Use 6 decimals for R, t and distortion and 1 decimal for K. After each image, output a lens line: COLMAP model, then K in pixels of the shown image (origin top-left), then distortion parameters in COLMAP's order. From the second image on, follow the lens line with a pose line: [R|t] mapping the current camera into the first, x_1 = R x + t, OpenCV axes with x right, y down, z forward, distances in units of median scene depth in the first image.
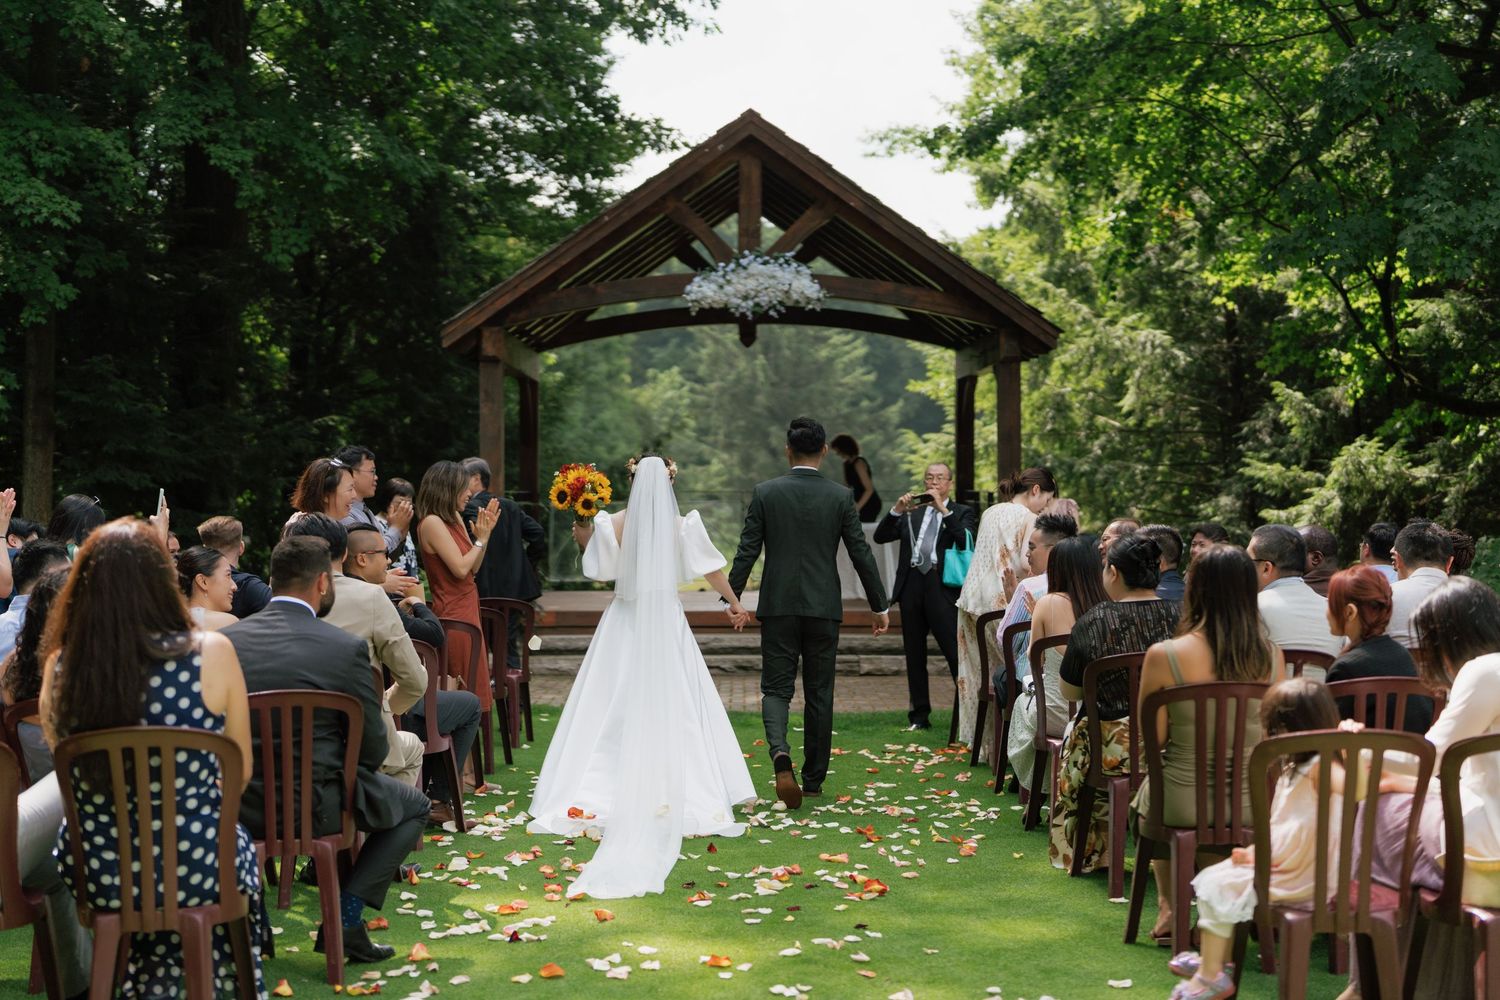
lens RADIAL K [[2163.9, 0, 750.0], [0, 2163.9, 500.0], [0, 0, 1]] dist [0.003069, -0.005787]
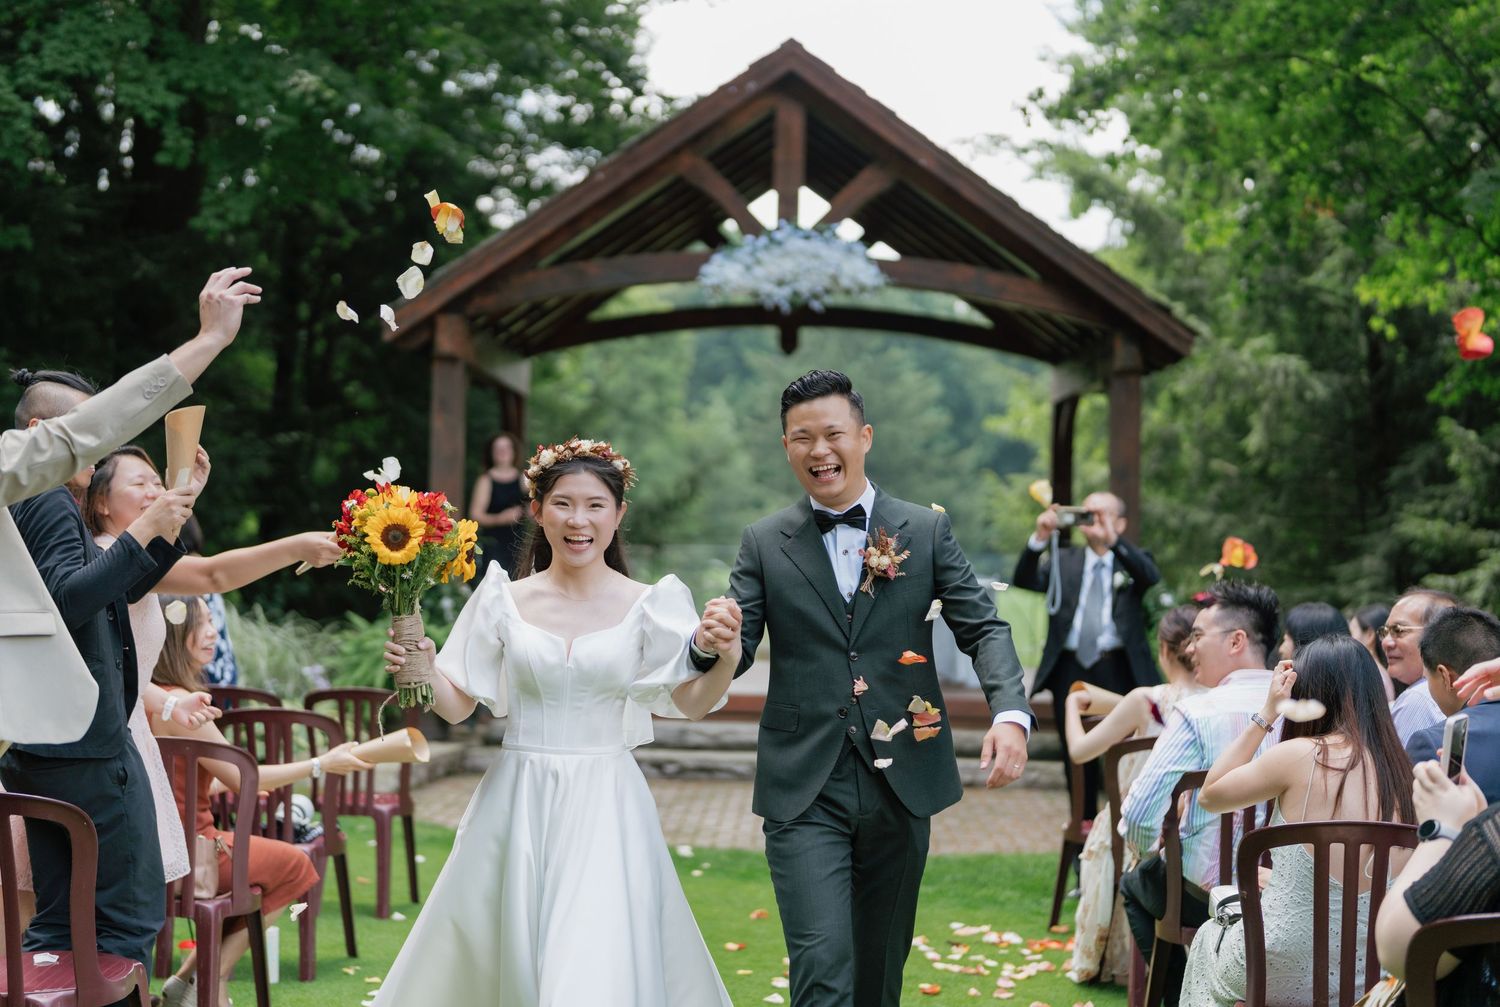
lens RADIAL K [[2135.0, 0, 748.2], [0, 2135.0, 417.2], [0, 0, 1]] dist [0.014862, 0.030362]
pose [[0.999081, 0.020566, -0.037607, 0.013961], [-0.022862, 0.997833, -0.061690, 0.000554], [0.036257, 0.062493, 0.997387, 0.217670]]
